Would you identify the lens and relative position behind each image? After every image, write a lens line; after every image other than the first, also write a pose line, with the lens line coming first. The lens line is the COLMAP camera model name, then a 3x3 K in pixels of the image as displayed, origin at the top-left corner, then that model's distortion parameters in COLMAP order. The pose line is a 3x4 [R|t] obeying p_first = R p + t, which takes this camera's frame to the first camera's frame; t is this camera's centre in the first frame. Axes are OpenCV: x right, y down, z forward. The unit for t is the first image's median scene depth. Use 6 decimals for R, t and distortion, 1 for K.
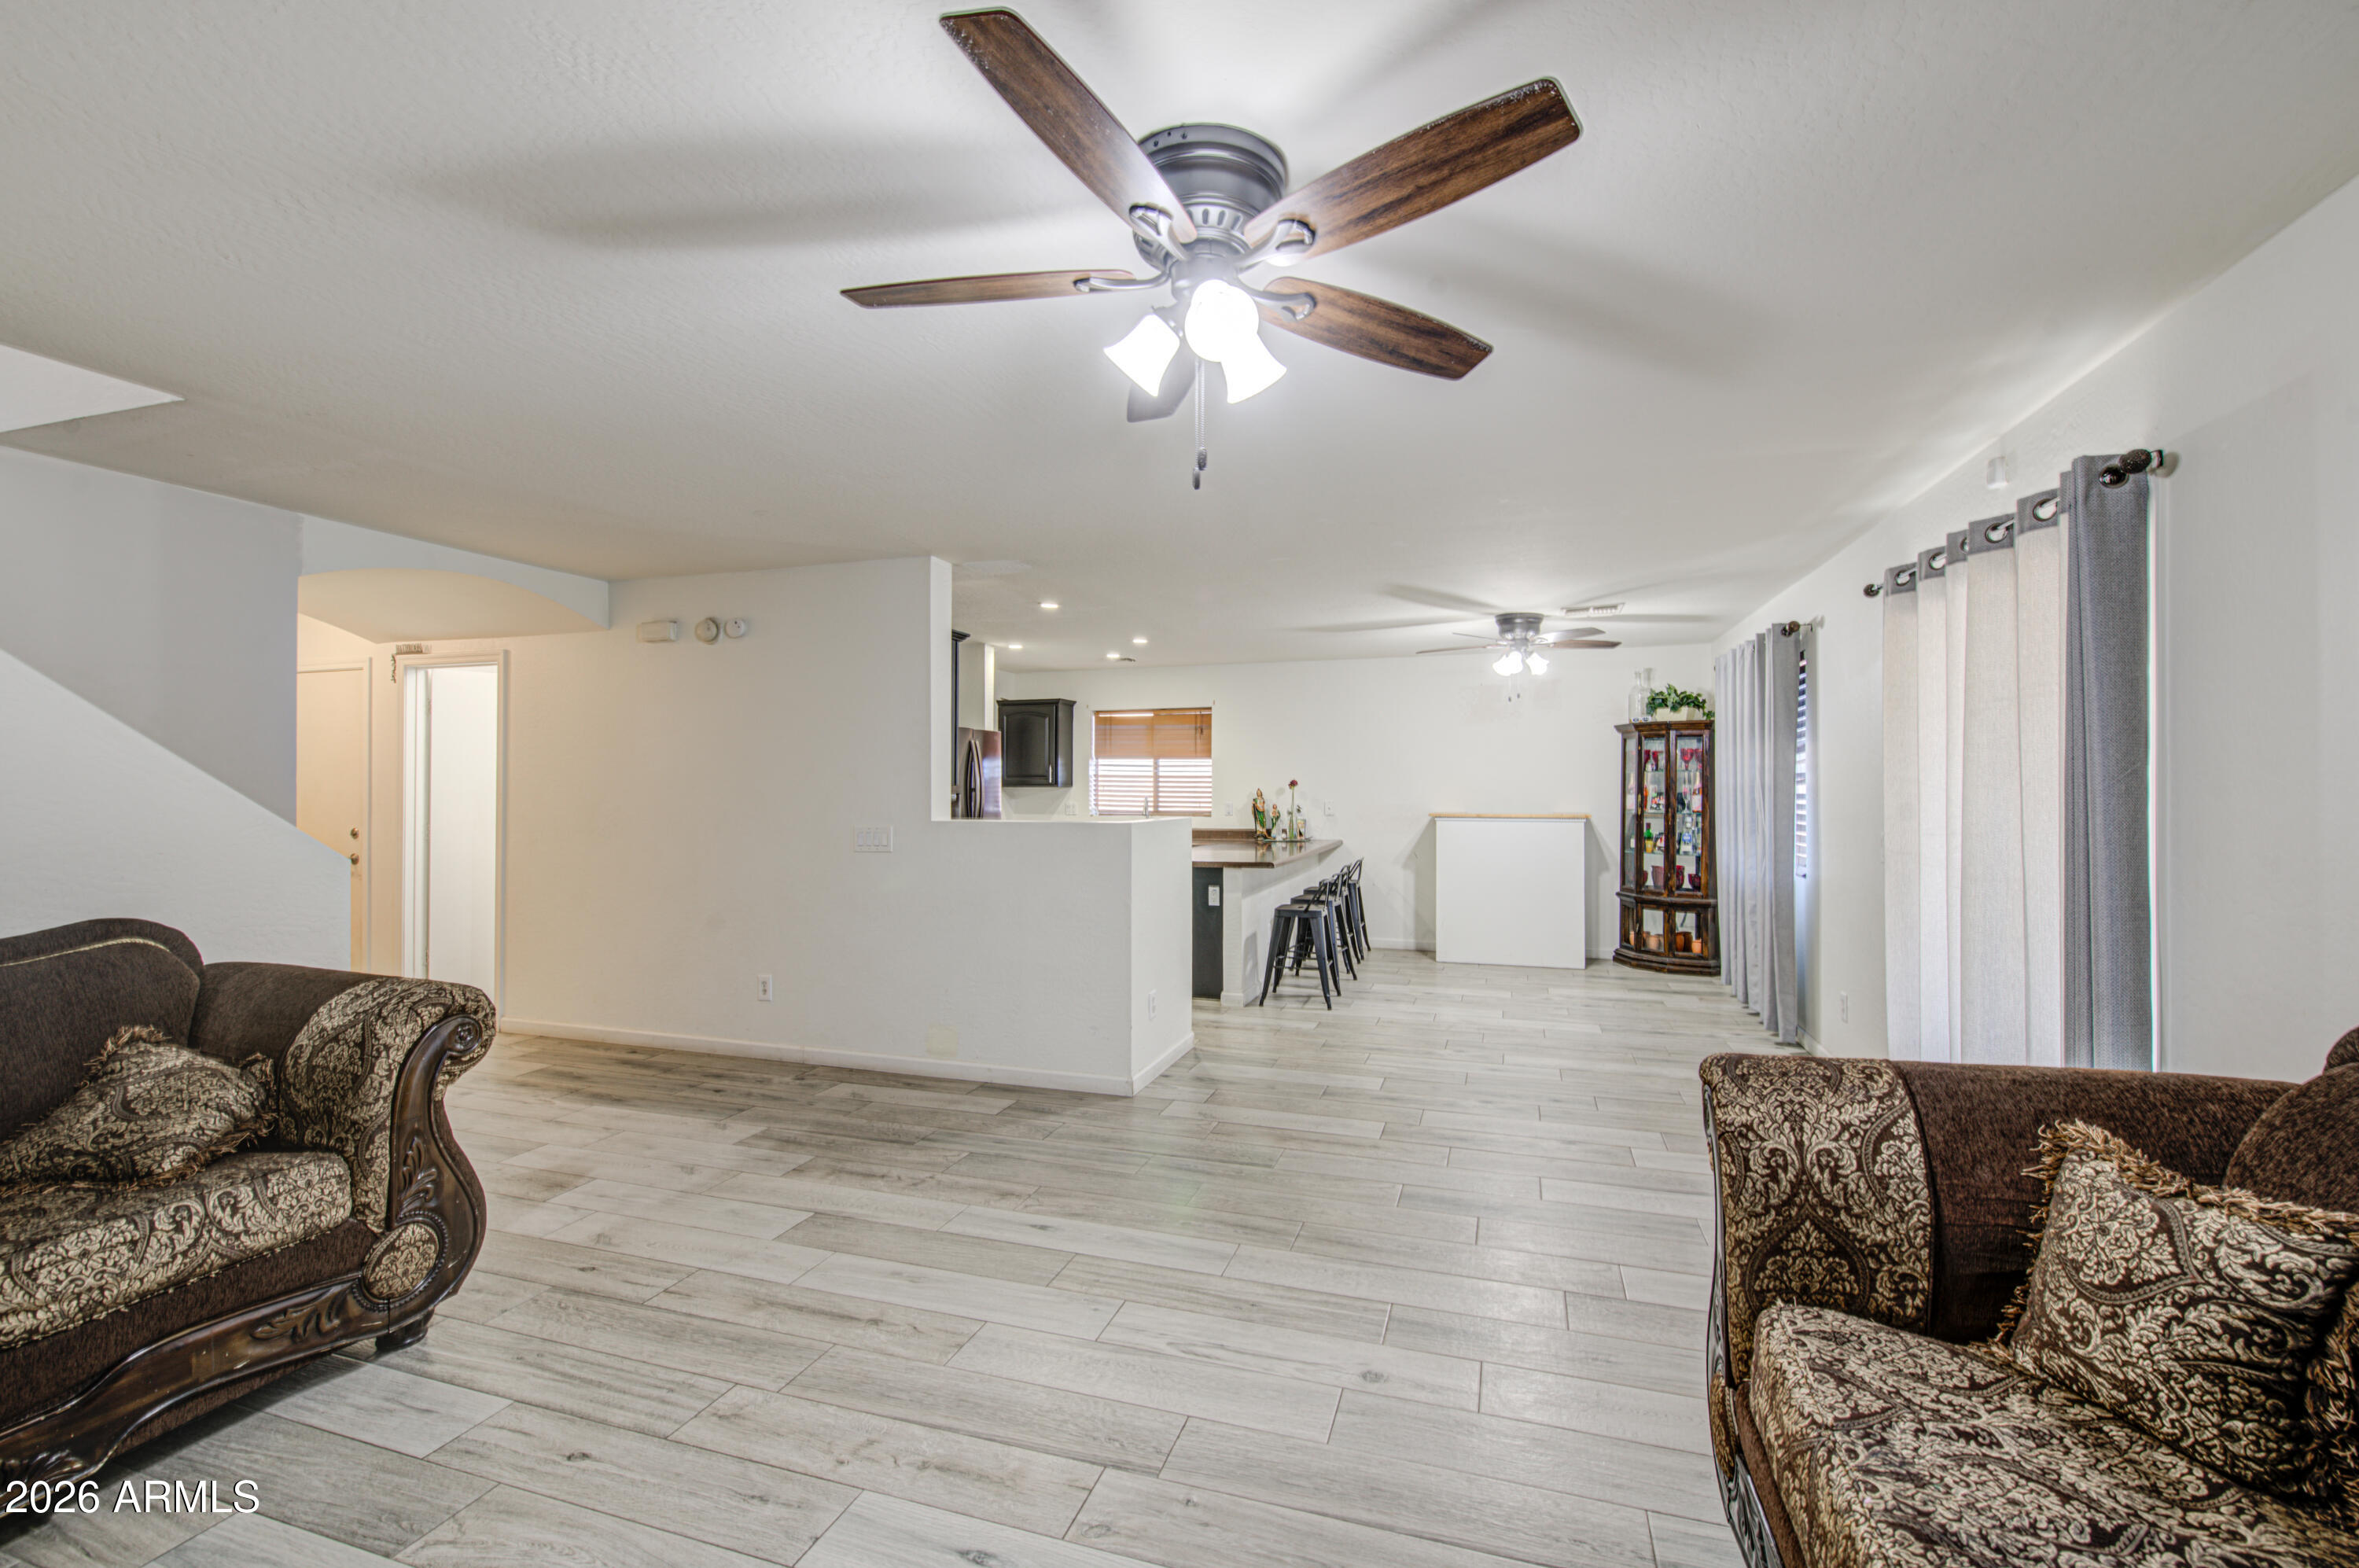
lens RADIAL K [[981.5, 0, 1199.3], [0, 981.5, 788.6], [0, 0, 1]] dist [0.000087, -0.000215]
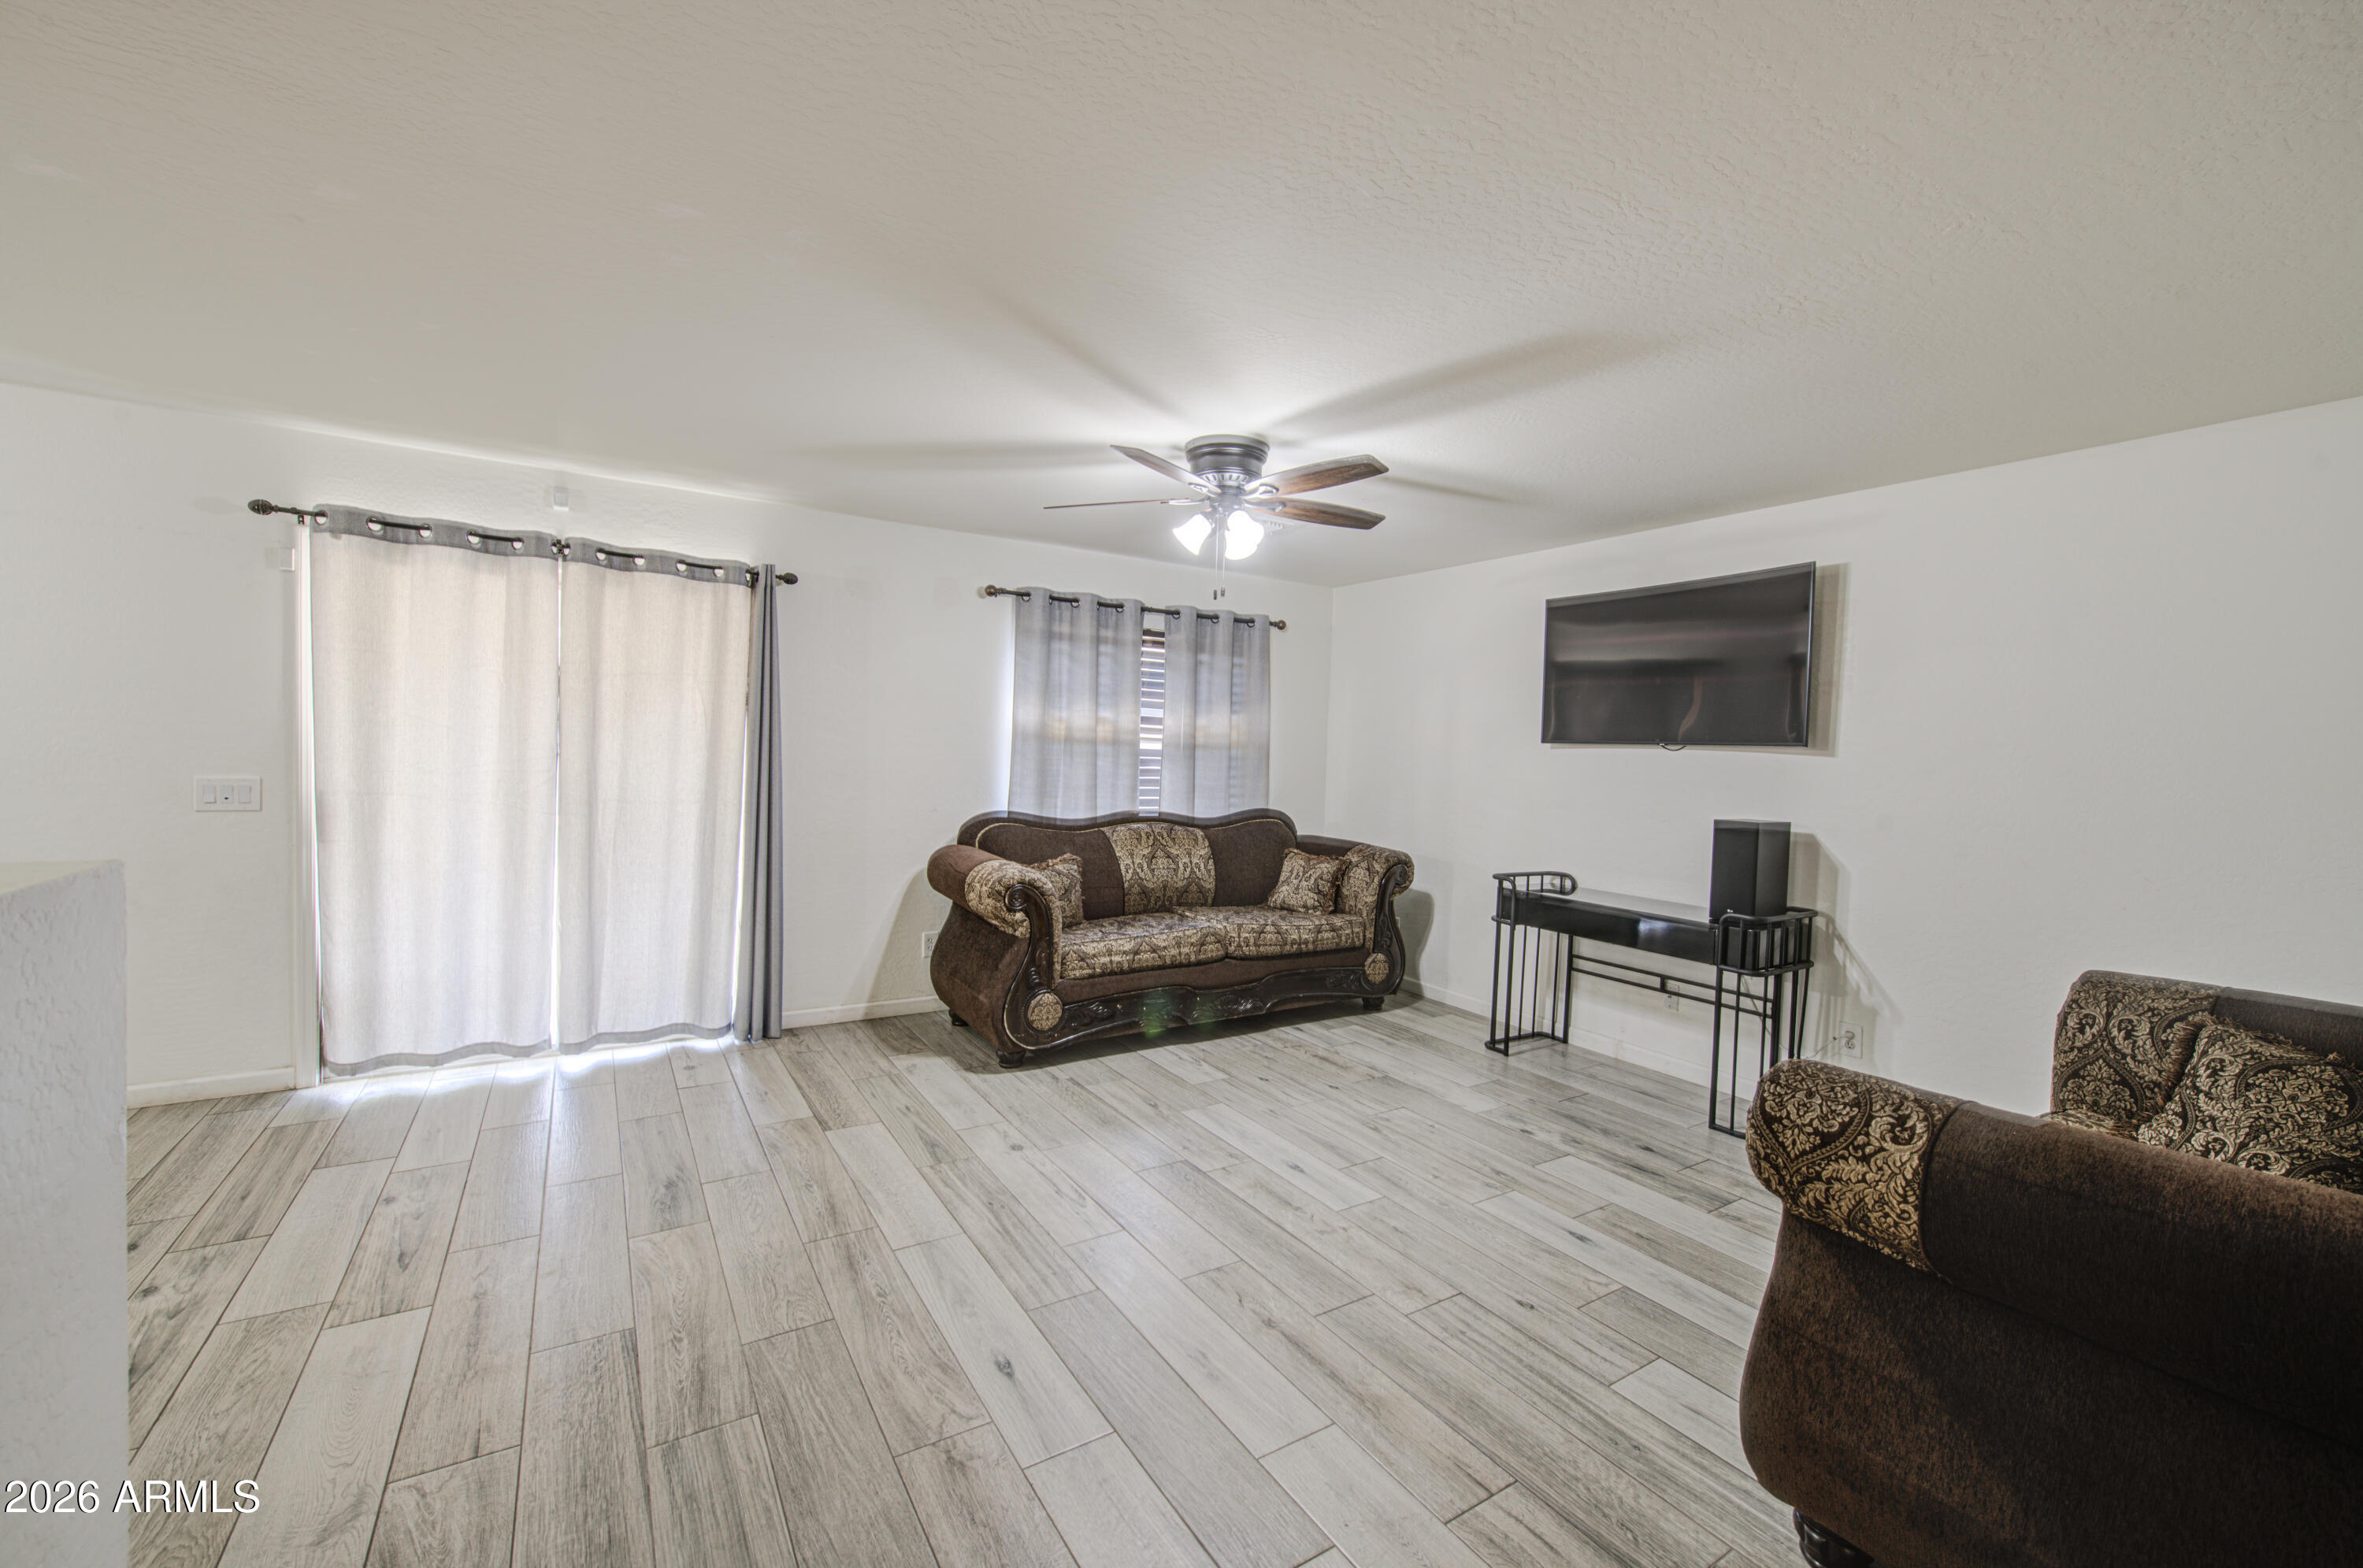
lens RADIAL K [[949.1, 0, 1202.3], [0, 949.1, 778.5], [0, 0, 1]] dist [0.001678, -0.000001]
pose [[-0.771240, -0.043361, 0.635066, -0.339803], [-0.031393, 0.999054, 0.030089, -0.004505], [-0.635770, 0.003269, -0.771872, 0.706320]]
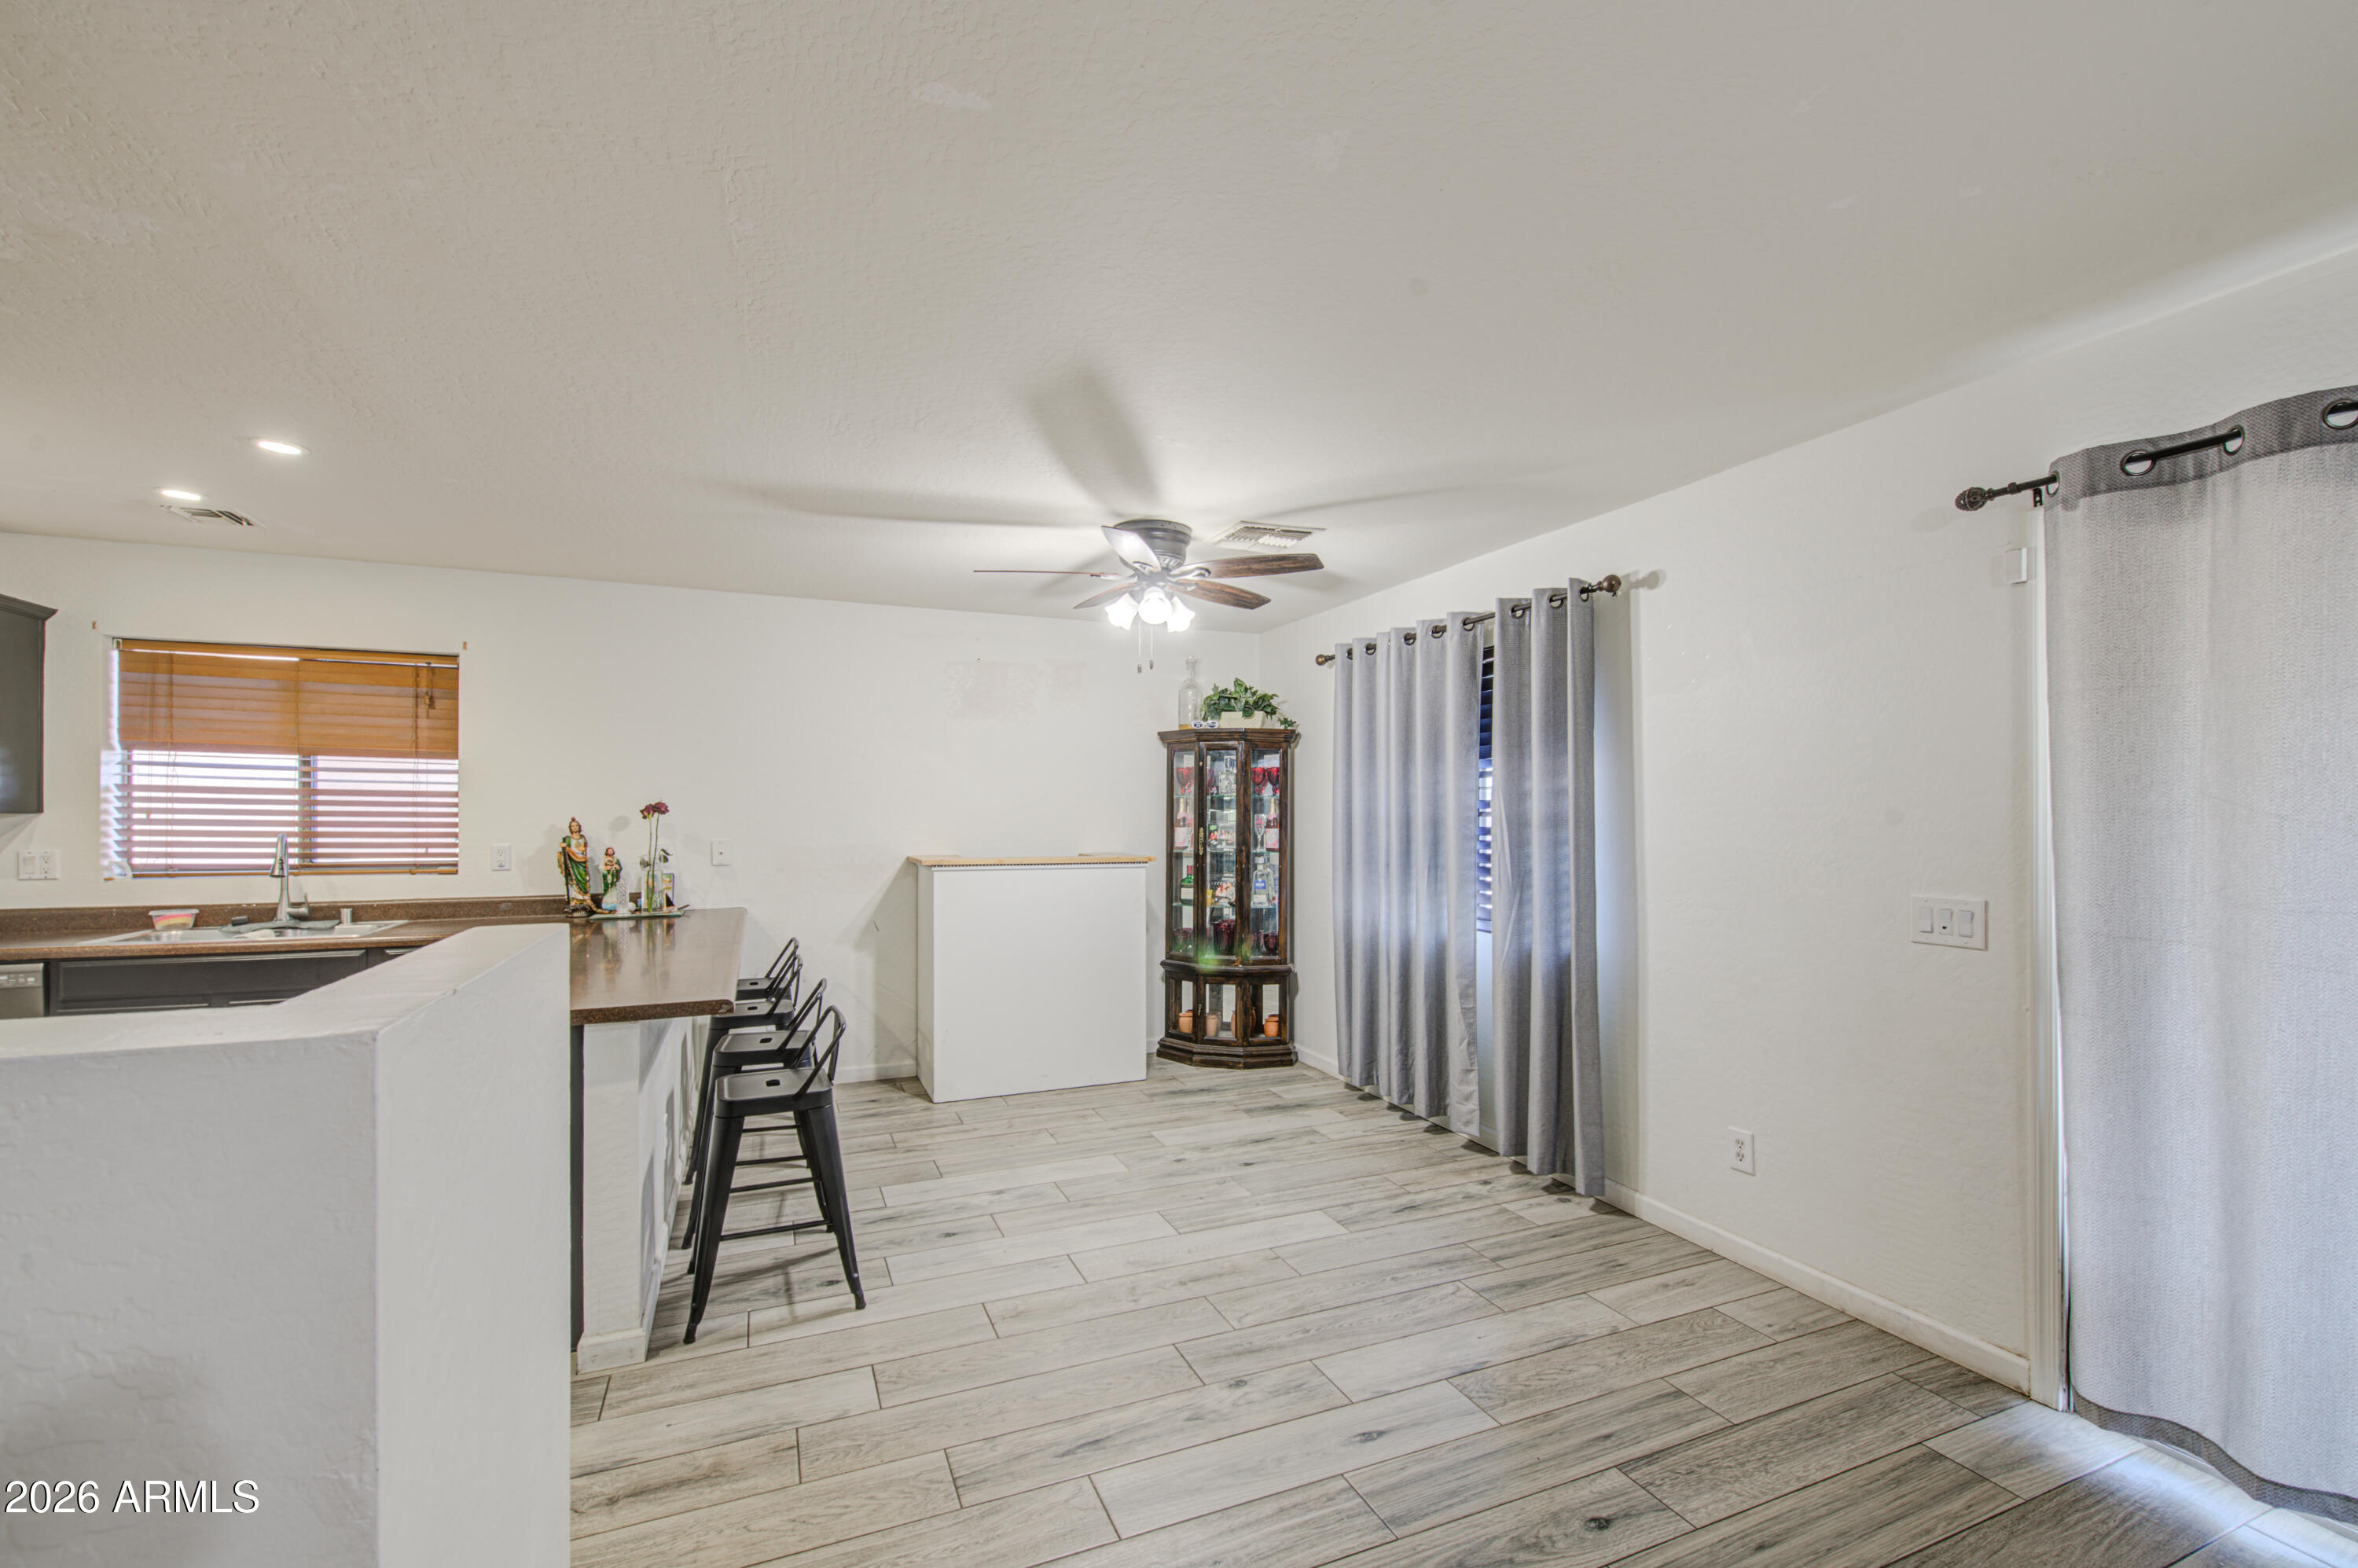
lens RADIAL K [[988.1, 0, 1181.7], [0, 988.1, 815.3], [0, 0, 1]] dist [0.000965, -0.000213]
pose [[0.757828, 0.002378, 0.652450, -0.052297], [-0.002984, 0.999996, -0.000179, -0.003345], [-0.652447, -0.001811, 0.757832, 0.537407]]
